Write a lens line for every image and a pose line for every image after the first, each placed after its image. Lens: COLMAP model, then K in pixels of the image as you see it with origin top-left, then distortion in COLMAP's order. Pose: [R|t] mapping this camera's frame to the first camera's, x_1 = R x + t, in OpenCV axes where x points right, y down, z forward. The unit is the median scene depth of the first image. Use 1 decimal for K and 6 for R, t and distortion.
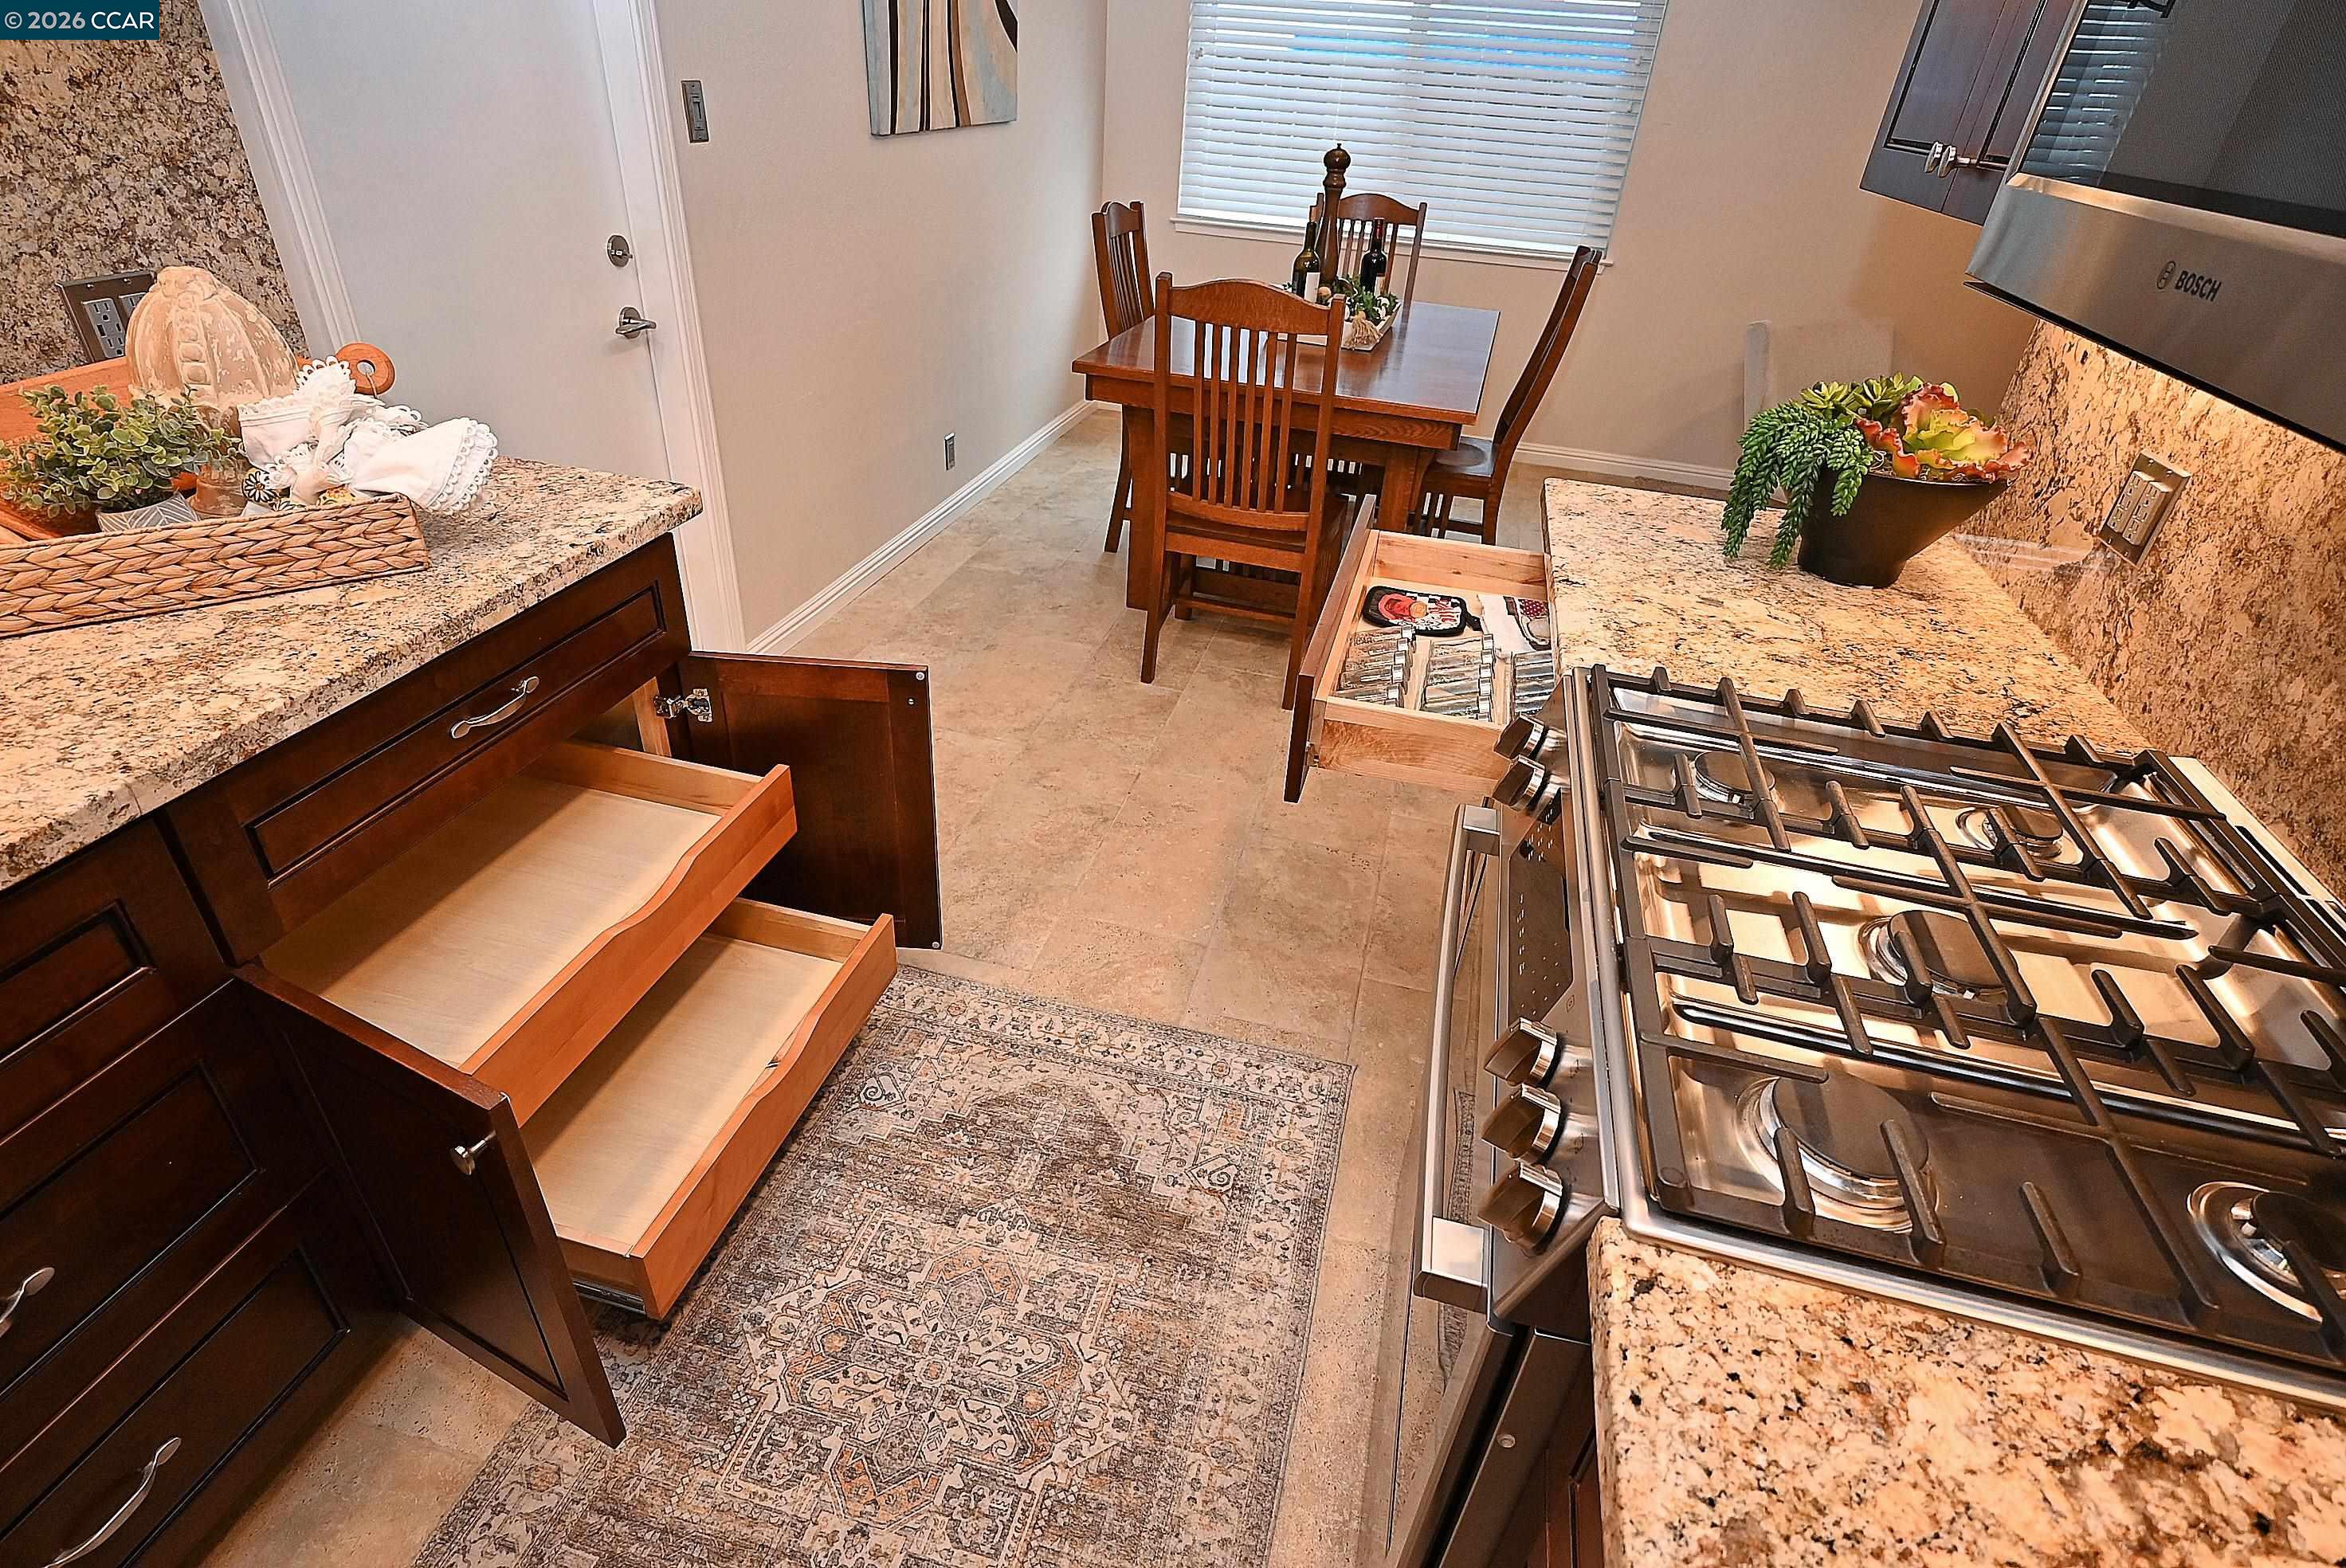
lens RADIAL K [[1159.1, 0, 1170.5], [0, 1159.1, 787.3], [0, 0, 1]] dist [-0.006468, 0.002498]
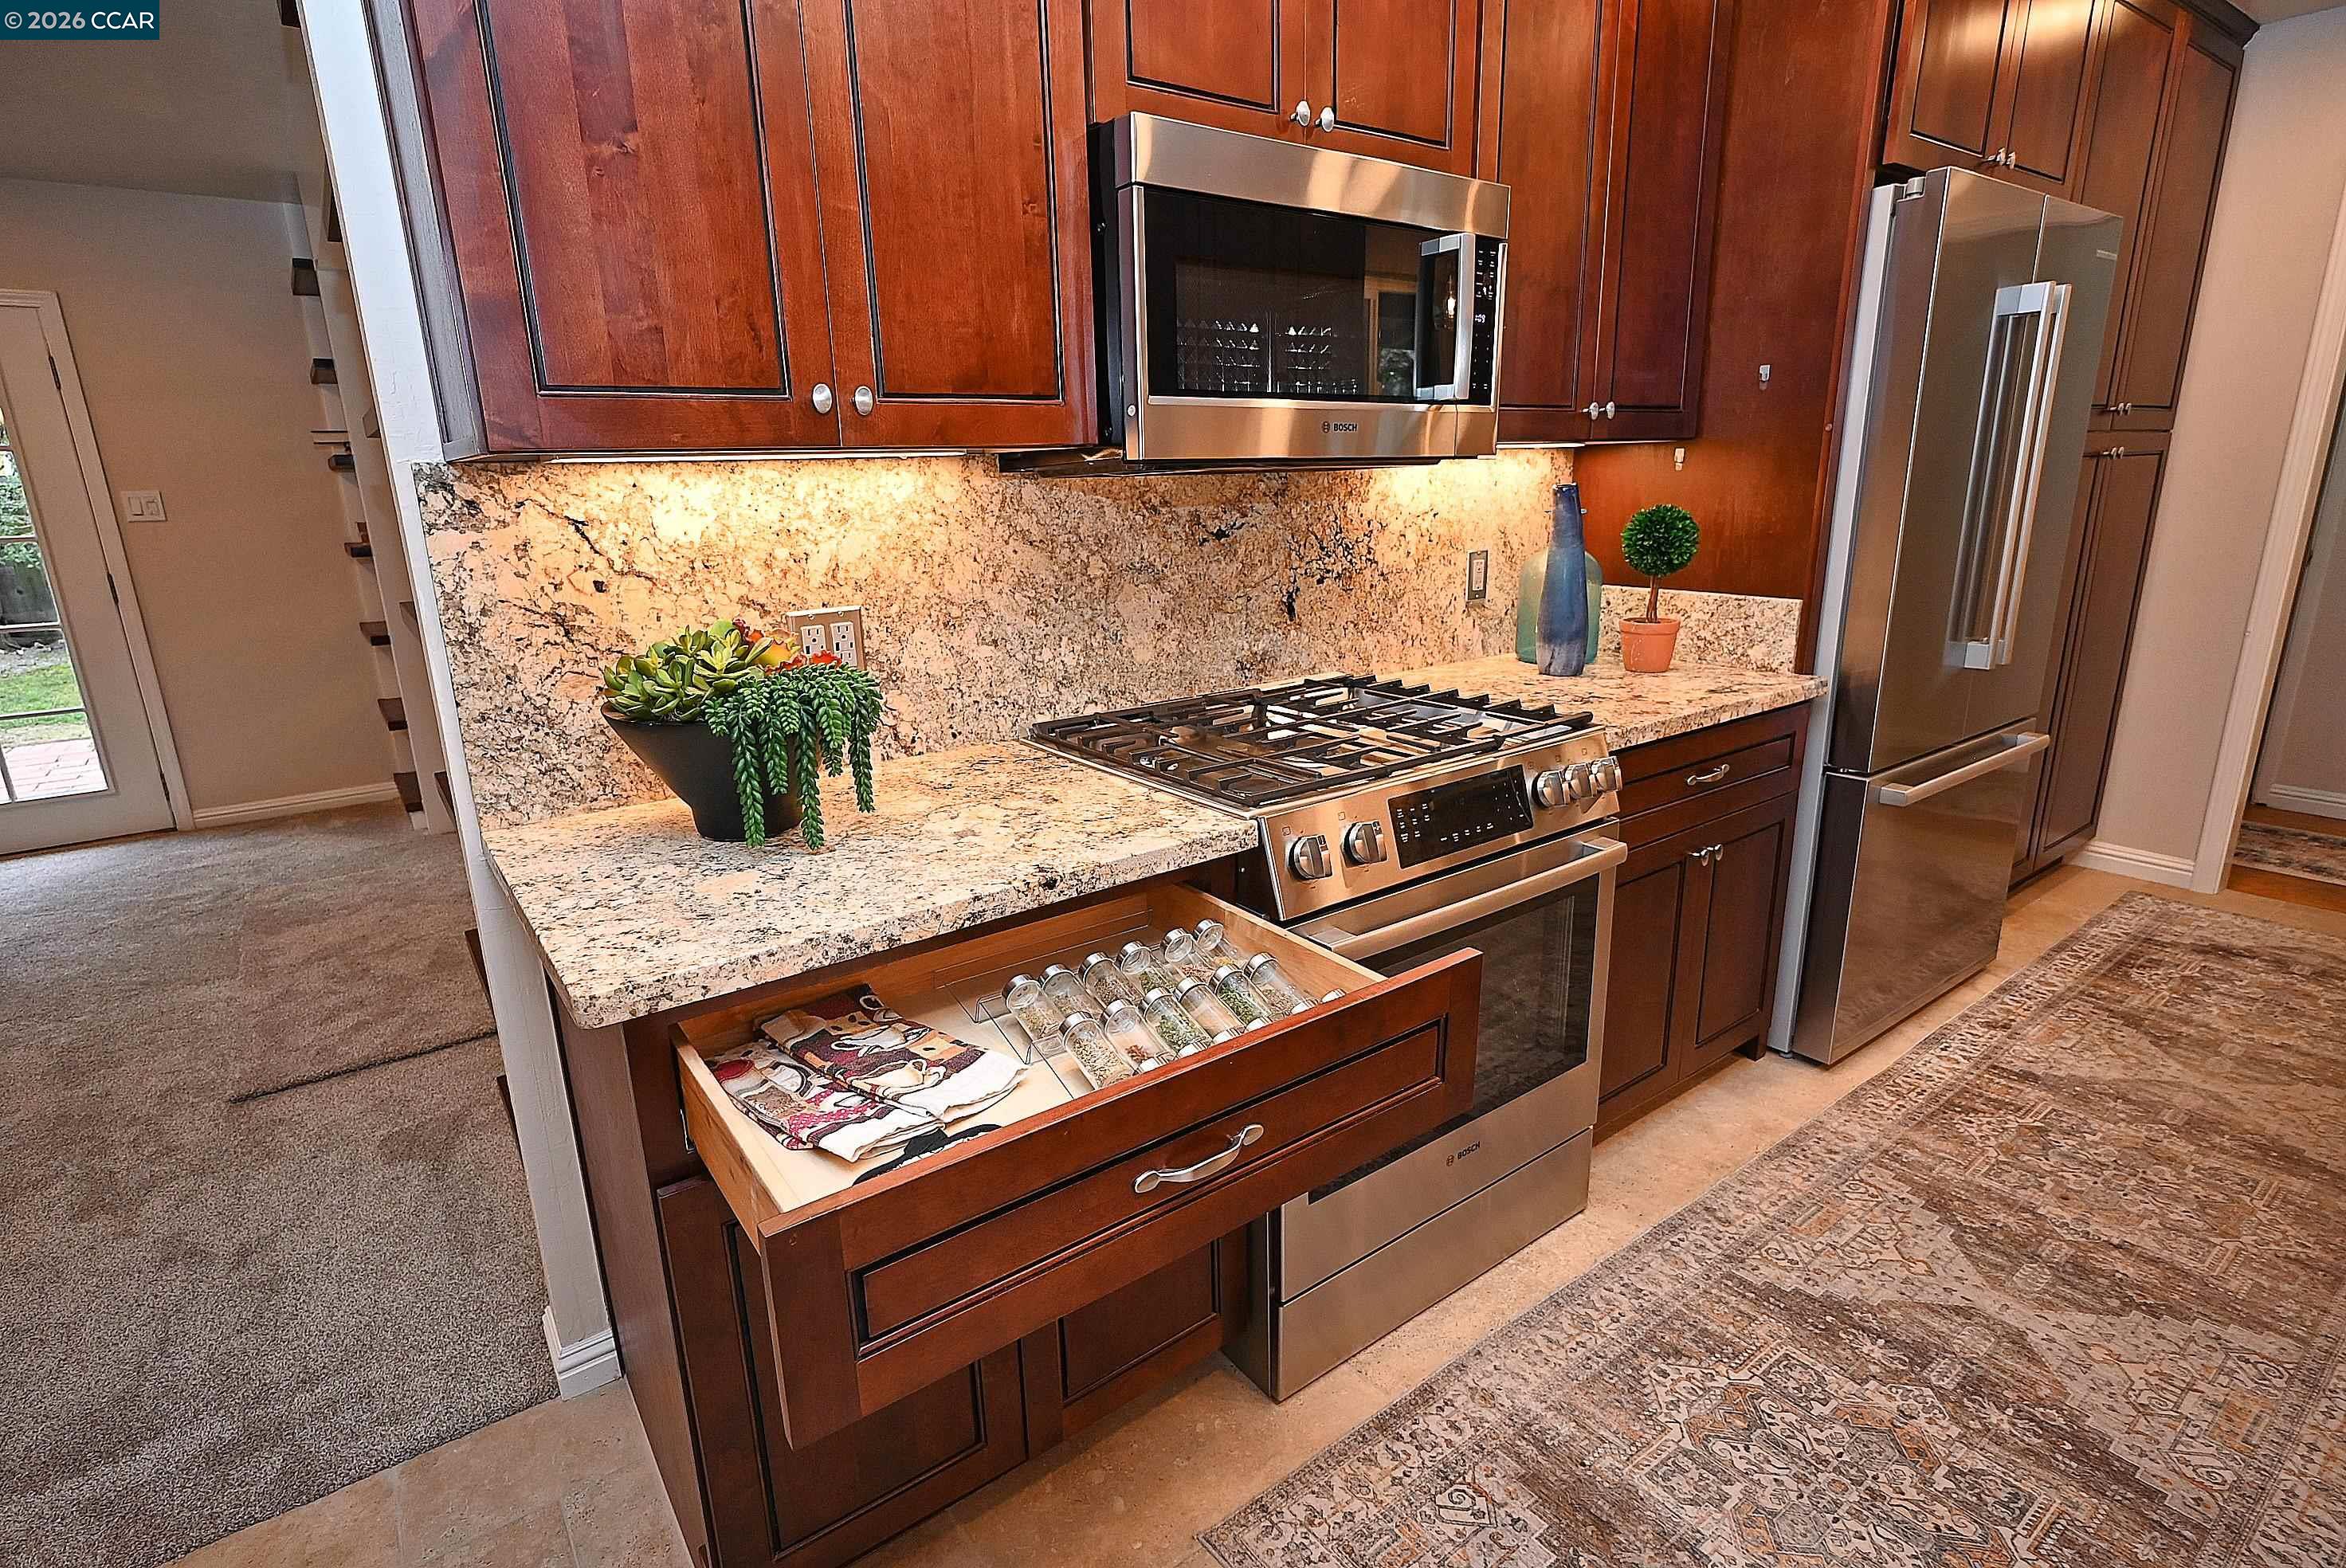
lens RADIAL K [[1153.2, 0, 1169.6], [0, 1153.2, 787.3], [0, 0, 1]] dist [-0.010007, 0.004320]
pose [[-0.773556, -0.210789, 0.597645, -0.195206], [0.318420, 0.686093, 0.654129, -0.675846], [-0.547923, 0.696307, -0.463612, 1.190111]]
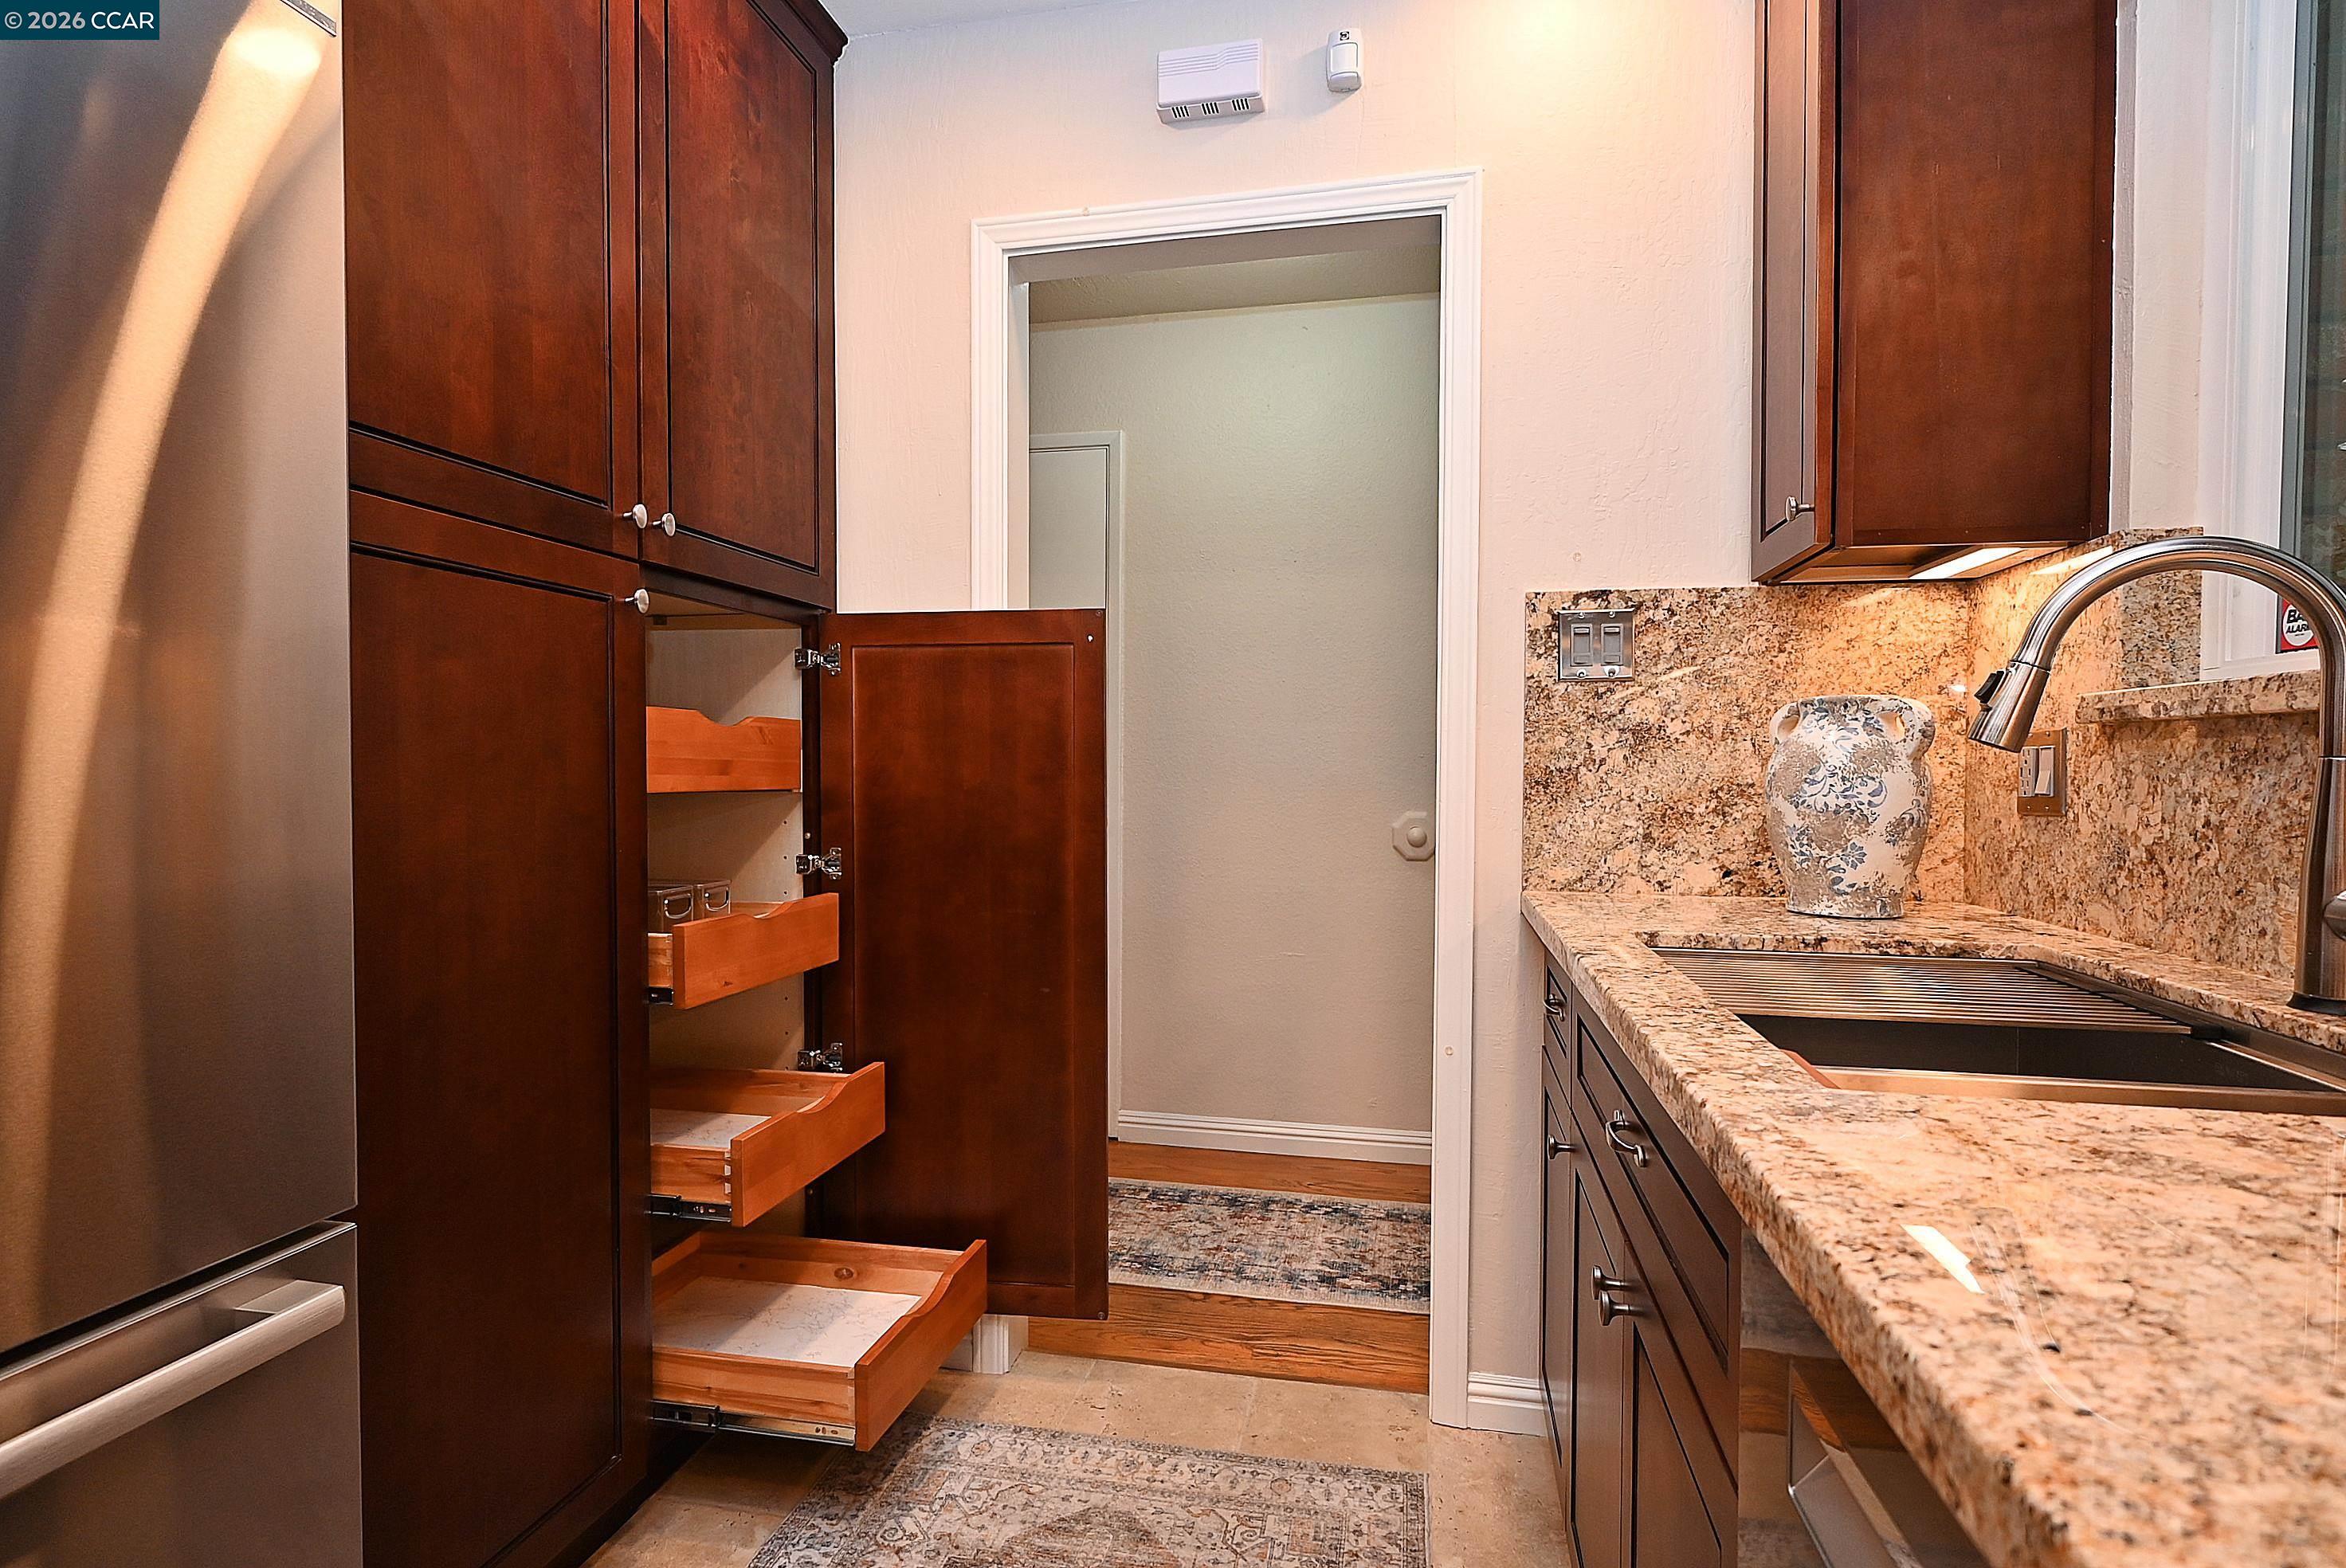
lens RADIAL K [[1166.2, 0, 1169.6], [0, 1166.2, 786.3], [0, 0, 1]] dist [-0.007730, 0.003334]
pose [[-0.997075, -0.067489, -0.035881, -0.540154], [-0.076110, 0.833439, 0.547346, 0.187928], [-0.007035, 0.548476, -0.836137, 0.039975]]
